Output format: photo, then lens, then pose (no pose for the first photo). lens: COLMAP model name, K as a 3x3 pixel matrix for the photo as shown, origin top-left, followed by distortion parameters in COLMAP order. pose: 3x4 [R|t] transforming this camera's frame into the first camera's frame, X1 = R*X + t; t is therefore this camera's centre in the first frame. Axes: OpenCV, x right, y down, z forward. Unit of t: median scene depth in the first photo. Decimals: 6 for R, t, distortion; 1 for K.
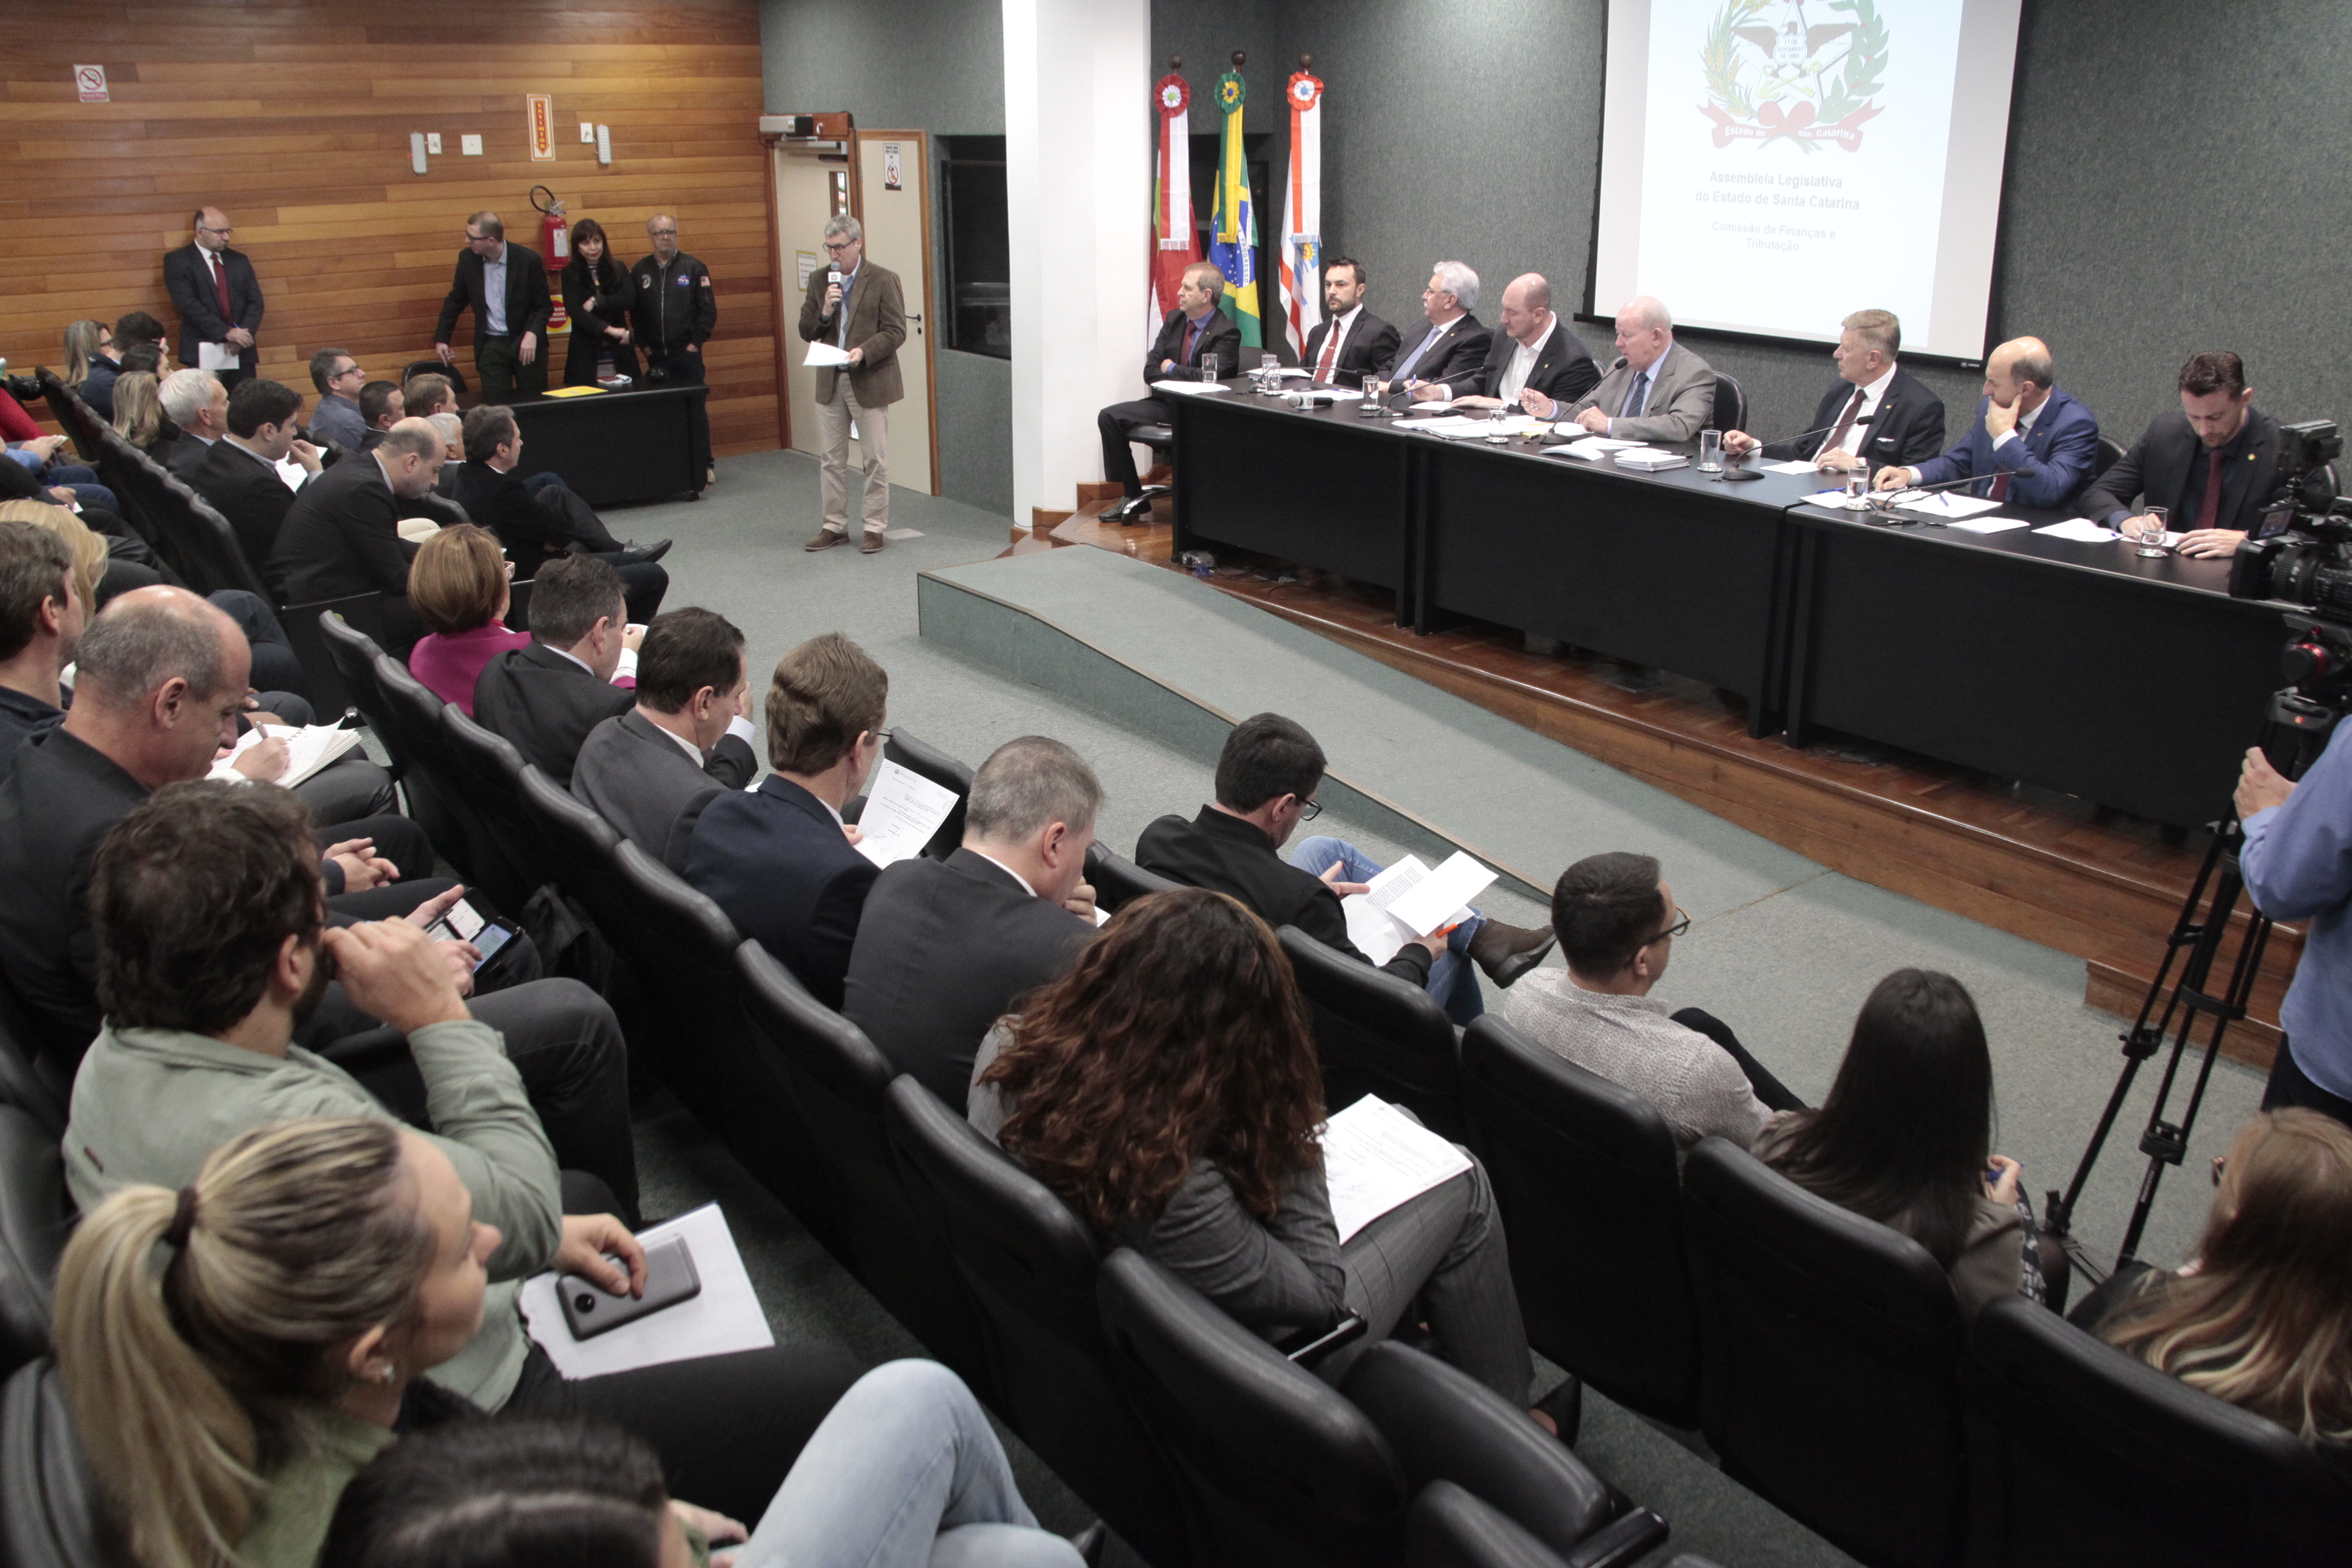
lens RADIAL K [[1905.0, 0, 1166.1], [0, 1905.0, 791.4], [0, 0, 1]] dist [-0.168808, 0.141229]
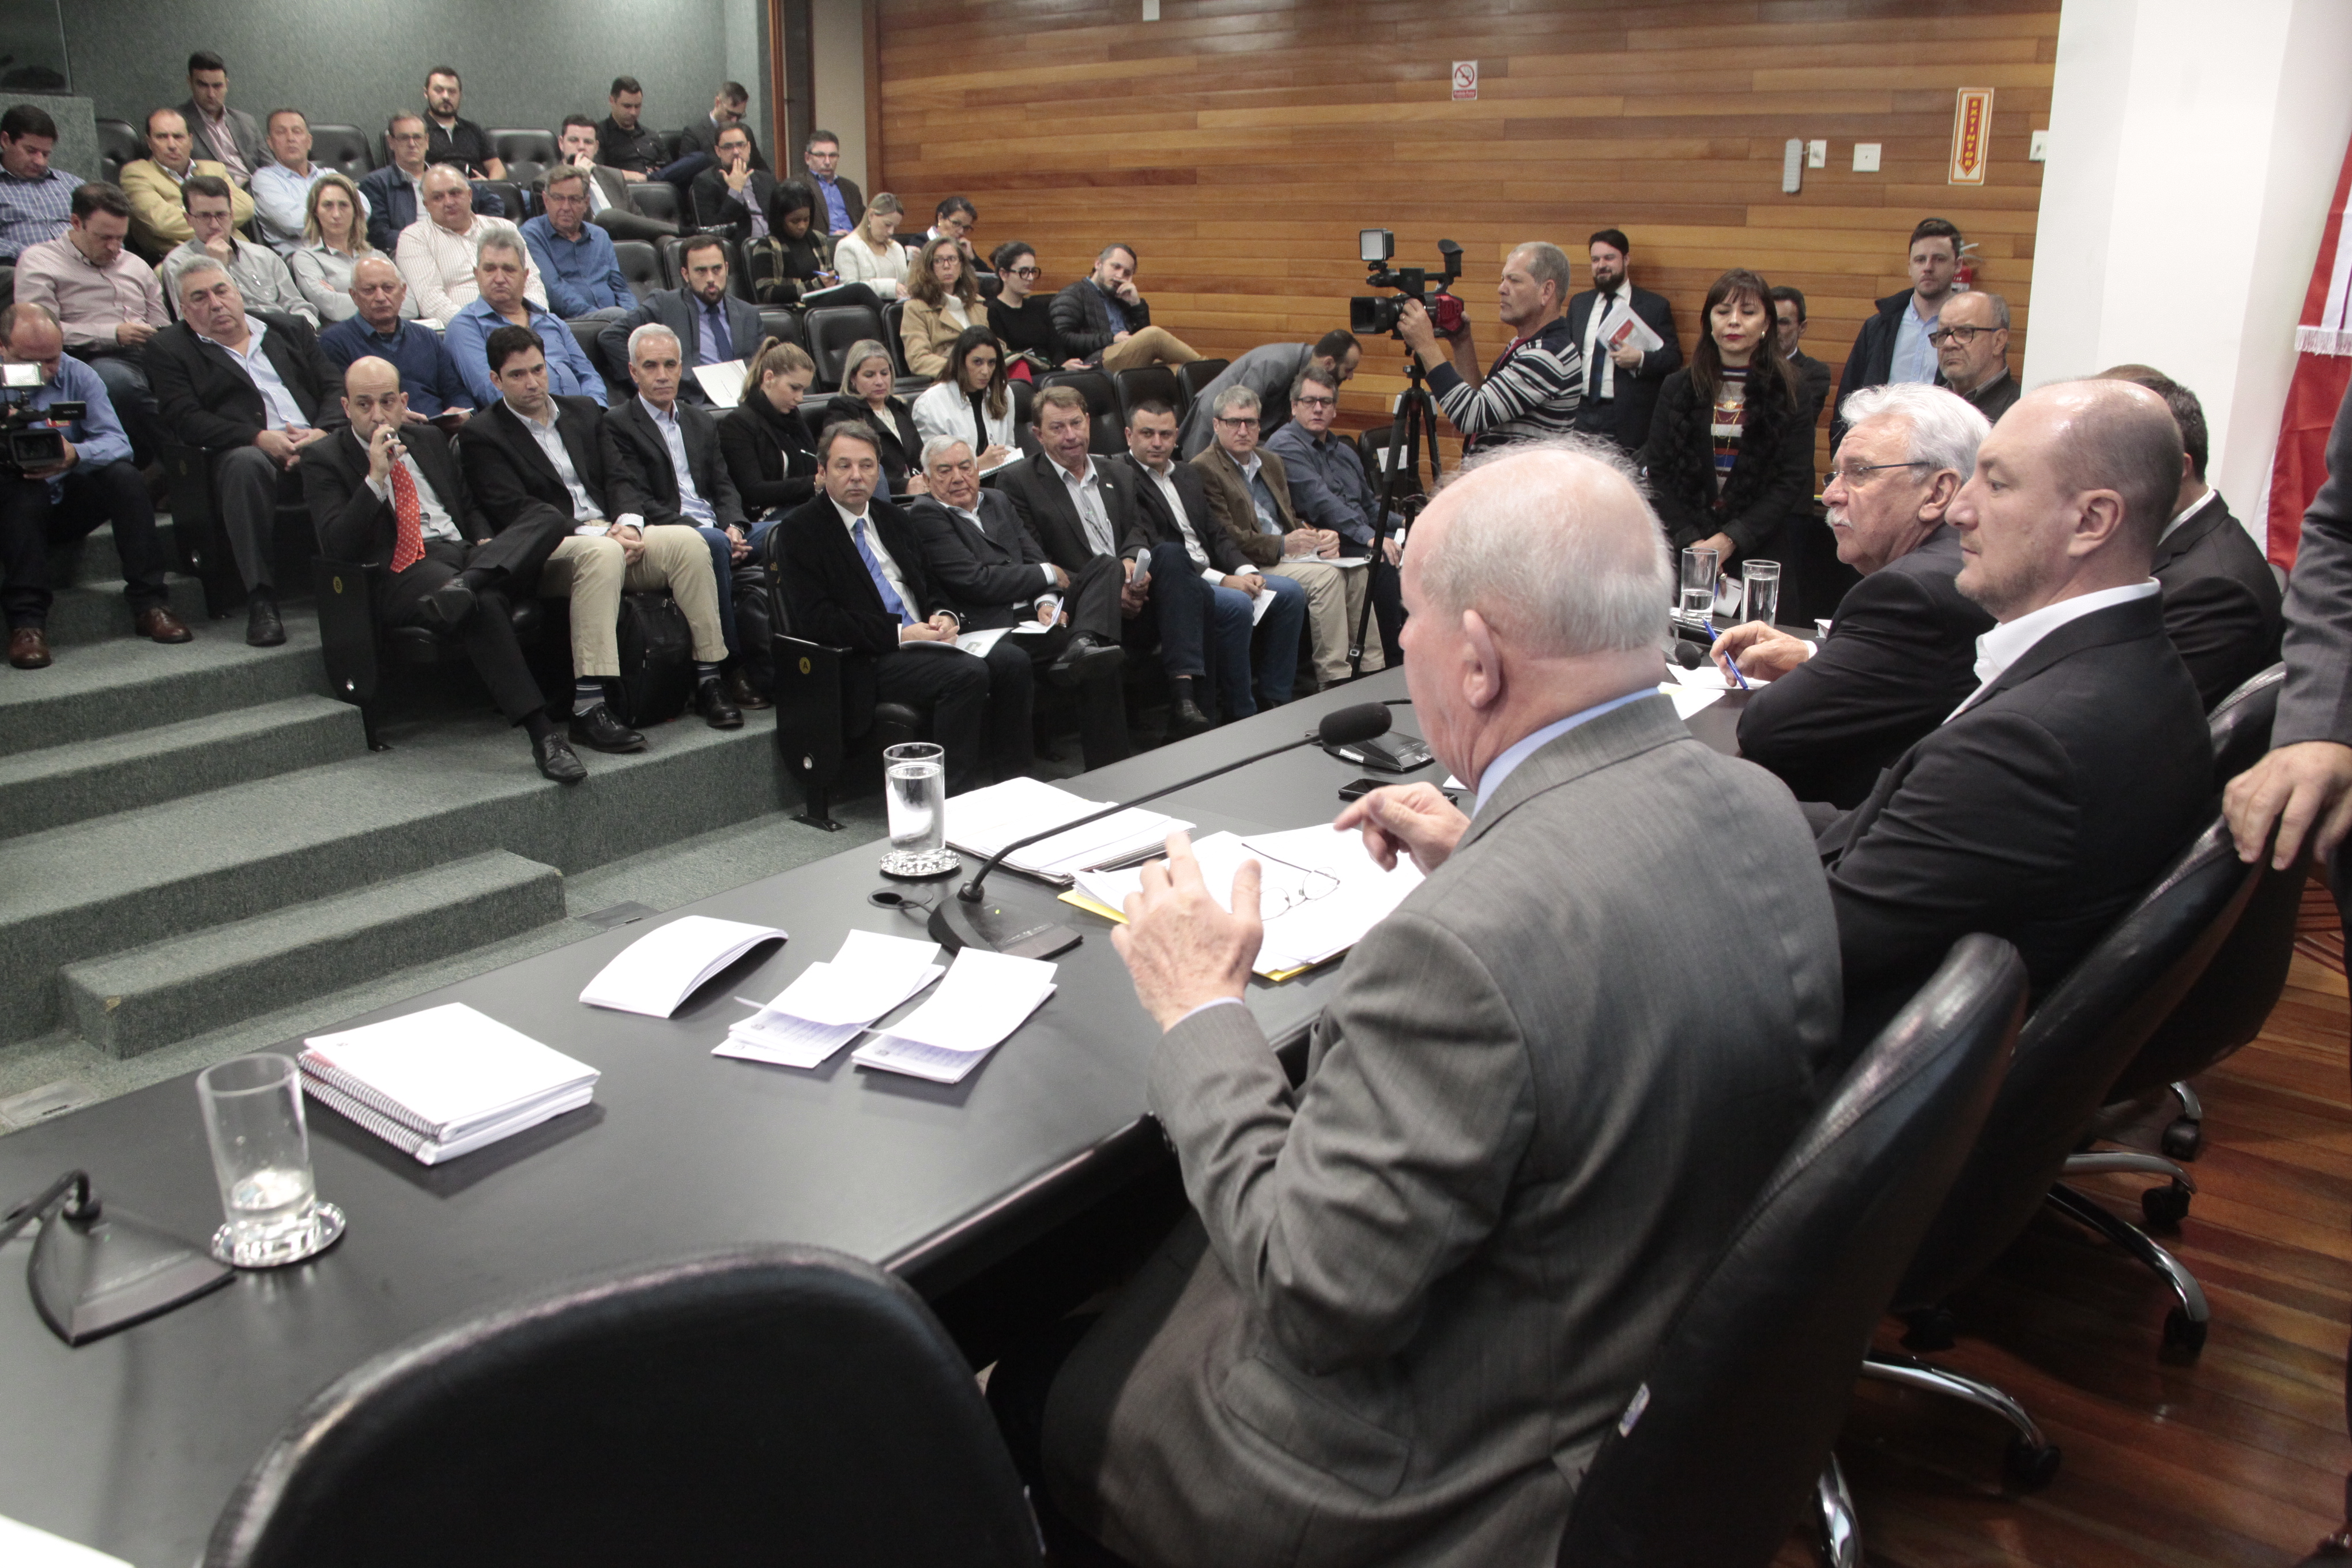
lens RADIAL K [[1885.9, 0, 1165.8], [0, 1885.9, 784.1], [0, 0, 1]] dist [-0.163552, 0.133742]
pose [[0.262519, 0.277367, -0.924203, 0.409392], [-0.332523, 0.925132, 0.183193, -0.235806], [0.905822, 0.259227, 0.335095, 0.829843]]
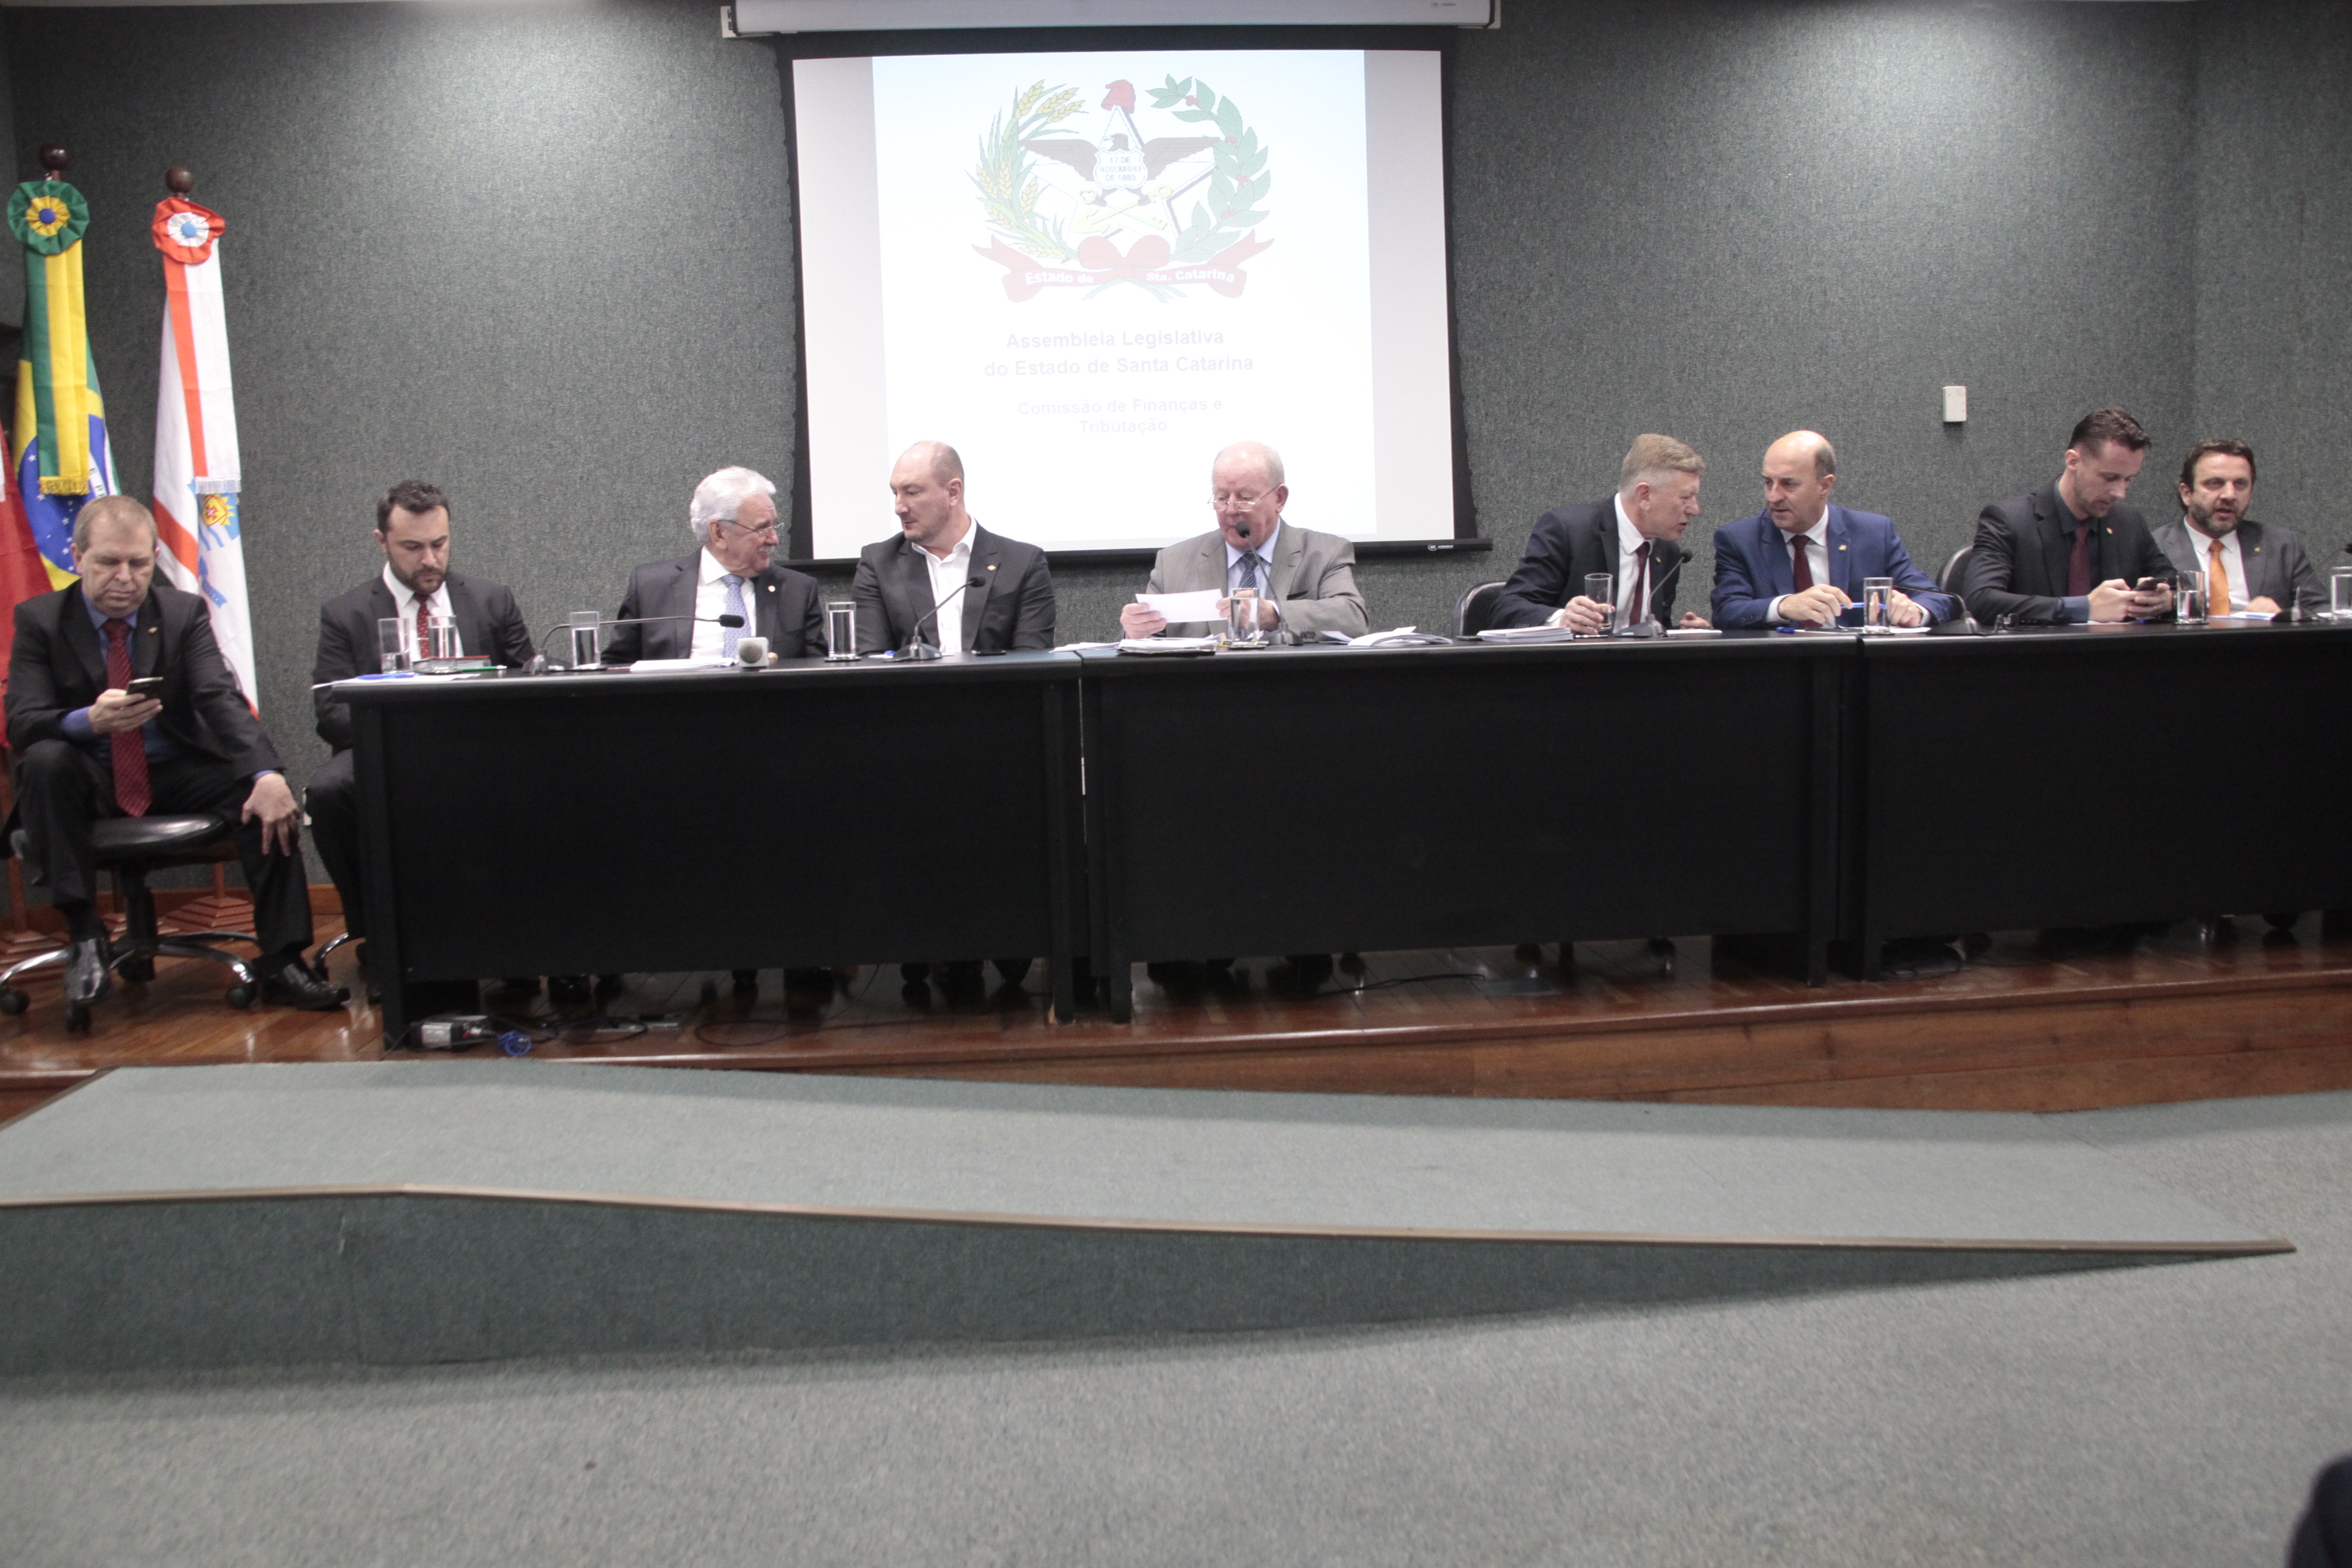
lens RADIAL K [[1885.9, 0, 1165.8], [0, 1885.9, 784.1], [0, 0, 1]] dist [-0.163552, 0.133742]
pose [[0.528573, -0.092387, 0.843845, -0.303191], [0.313165, 0.945166, -0.092682, -0.088756], [-0.789011, 0.313252, 0.528522, 0.645983]]
